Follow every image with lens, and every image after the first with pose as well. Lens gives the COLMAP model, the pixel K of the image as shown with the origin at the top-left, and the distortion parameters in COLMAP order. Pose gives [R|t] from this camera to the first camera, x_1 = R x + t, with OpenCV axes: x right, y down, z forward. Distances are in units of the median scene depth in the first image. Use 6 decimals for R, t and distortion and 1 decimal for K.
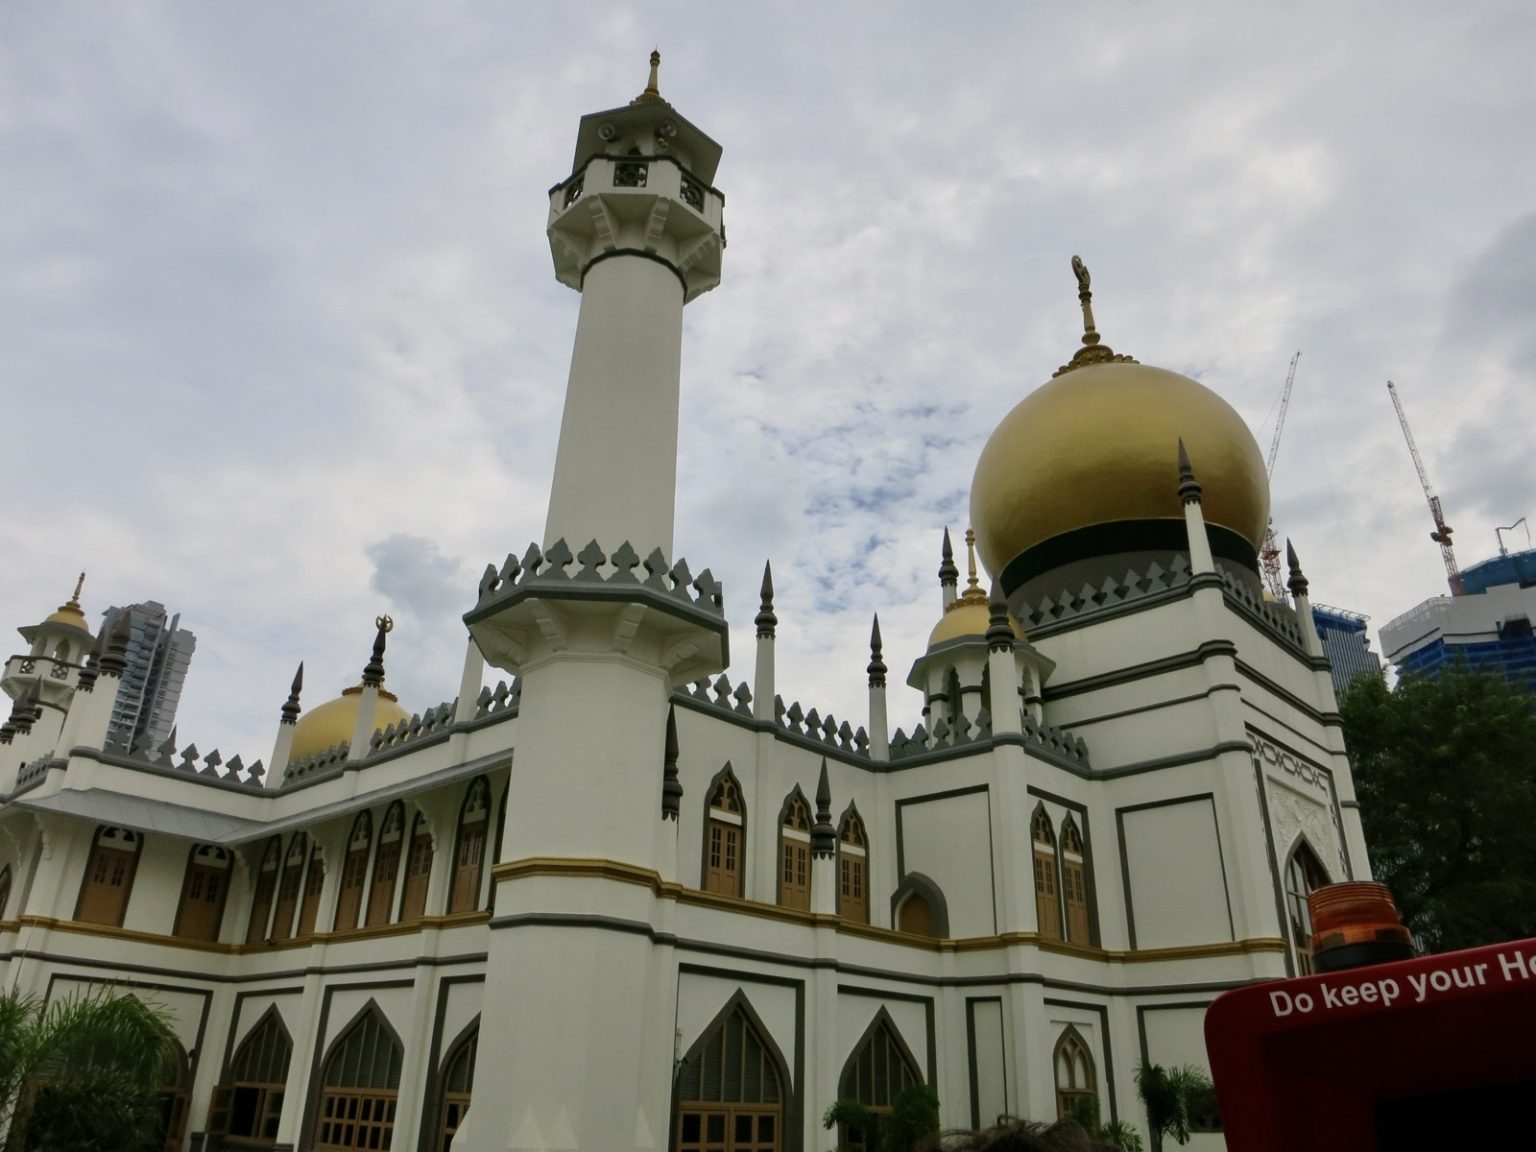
lens RADIAL K [[1129.3, 0, 767.8], [0, 1129.3, 502.6], [0, 0, 1]] dist [-0.083988, -0.002880]
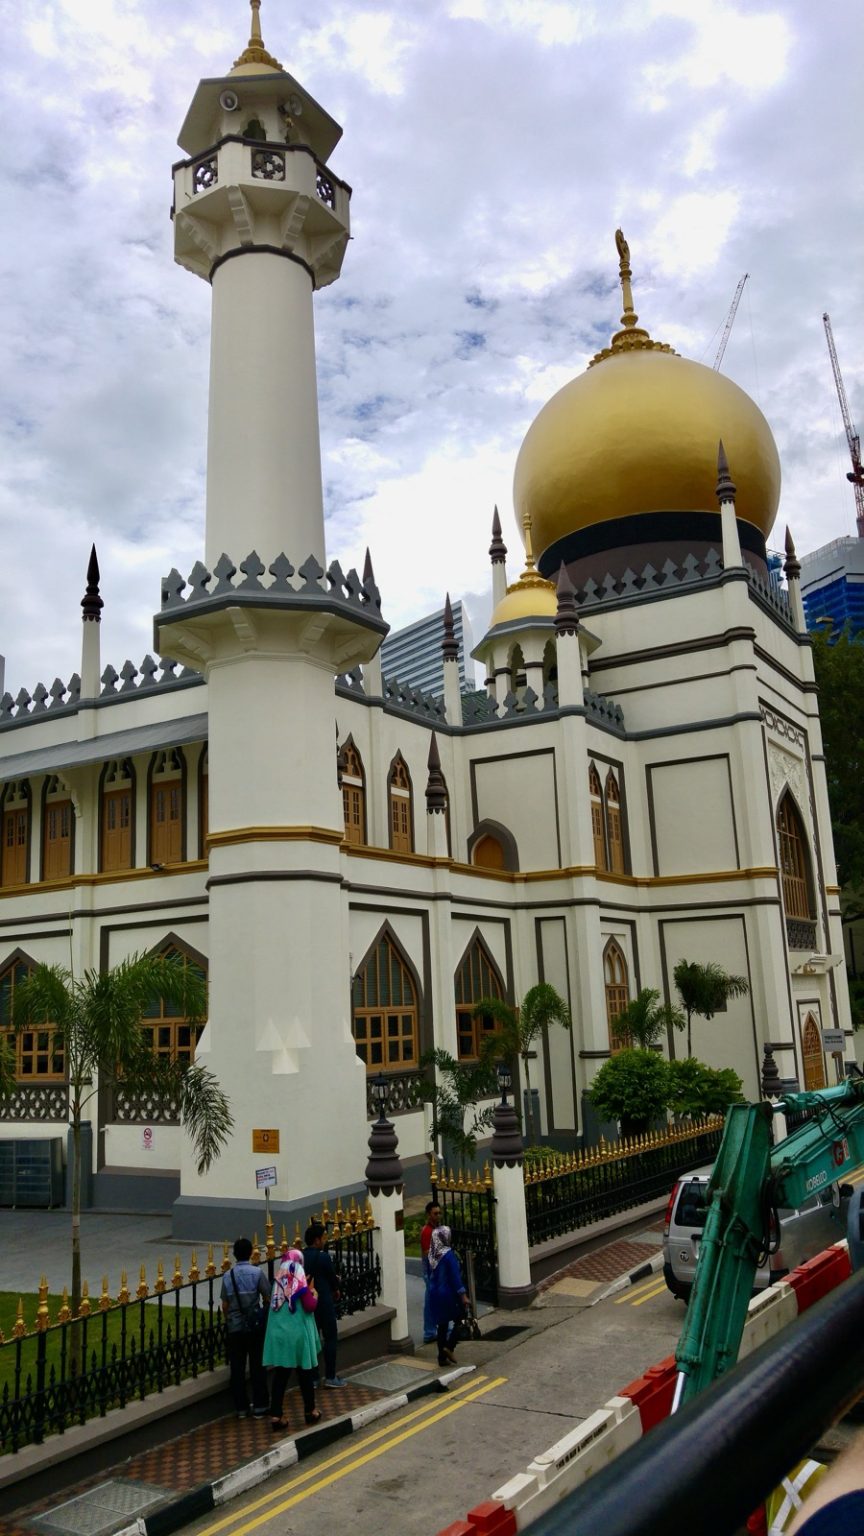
lens RADIAL K [[1218.8, 0, 432.0], [0, 1218.8, 768.0], [0, 0, 1]] dist [-0.034647, -0.009414]
pose [[0.971022, -0.020743, 0.238088, -0.236067], [-0.050911, 0.955406, 0.290874, -0.096047], [-0.233504, -0.294566, 0.926664, -0.172391]]
